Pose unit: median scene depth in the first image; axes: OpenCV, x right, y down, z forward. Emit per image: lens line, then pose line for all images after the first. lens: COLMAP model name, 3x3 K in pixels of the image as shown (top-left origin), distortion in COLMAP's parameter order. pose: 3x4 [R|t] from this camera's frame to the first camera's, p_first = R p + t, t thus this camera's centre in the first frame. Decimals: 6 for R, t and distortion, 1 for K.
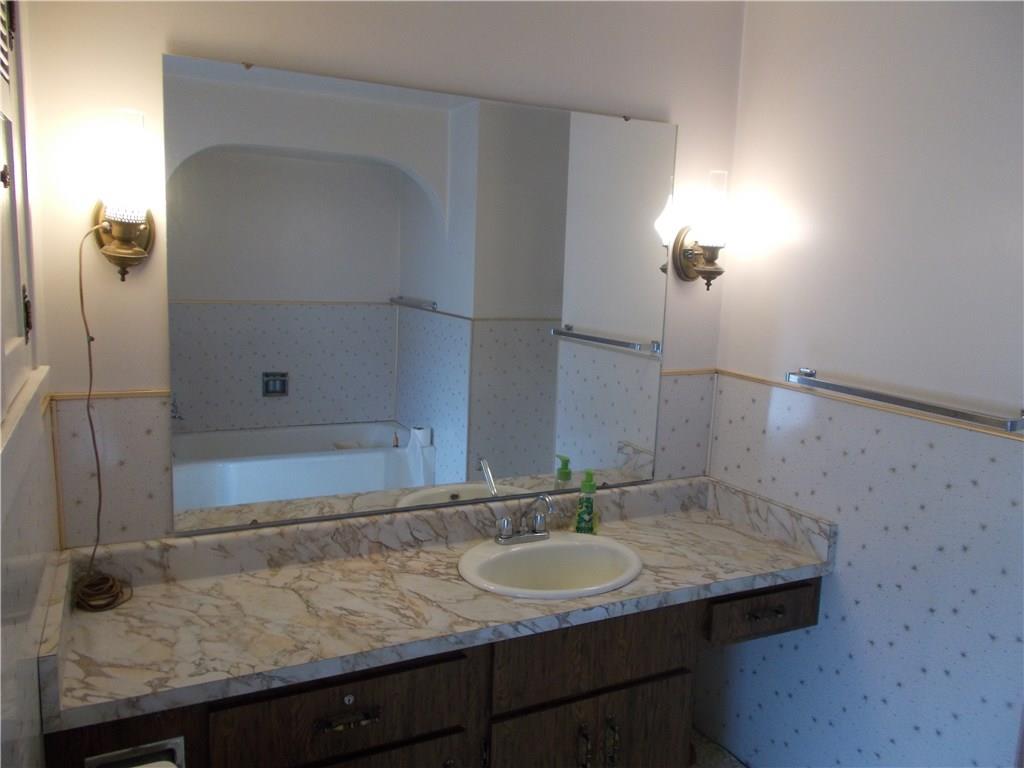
lens RADIAL K [[778.2, 0, 512.0], [0, 778.2, 384.0], [0, 0, 1]] dist [0.005675, 0.004675]
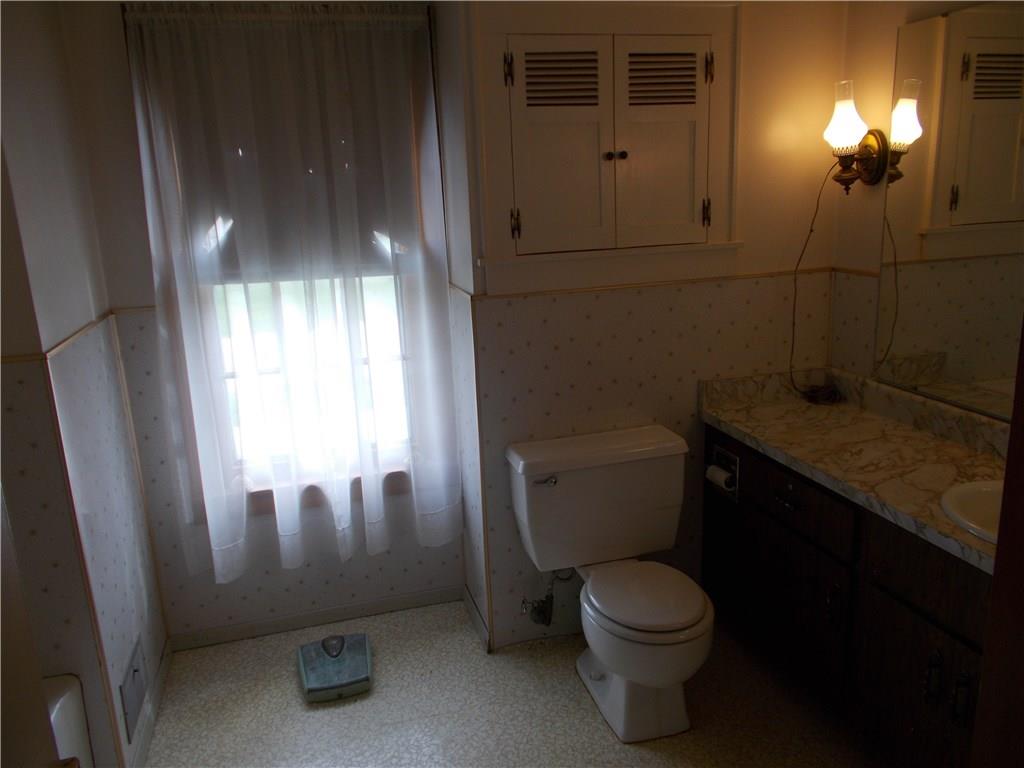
lens RADIAL K [[778.2, 0, 512.0], [0, 778.2, 384.0], [0, 0, 1]] dist [0.005675, 0.004675]
pose [[-0.177880, 0.216134, -0.960023, 1.123067], [-0.120847, 0.963399, 0.239286, -0.059177], [0.976604, 0.158580, -0.145251, 0.613716]]
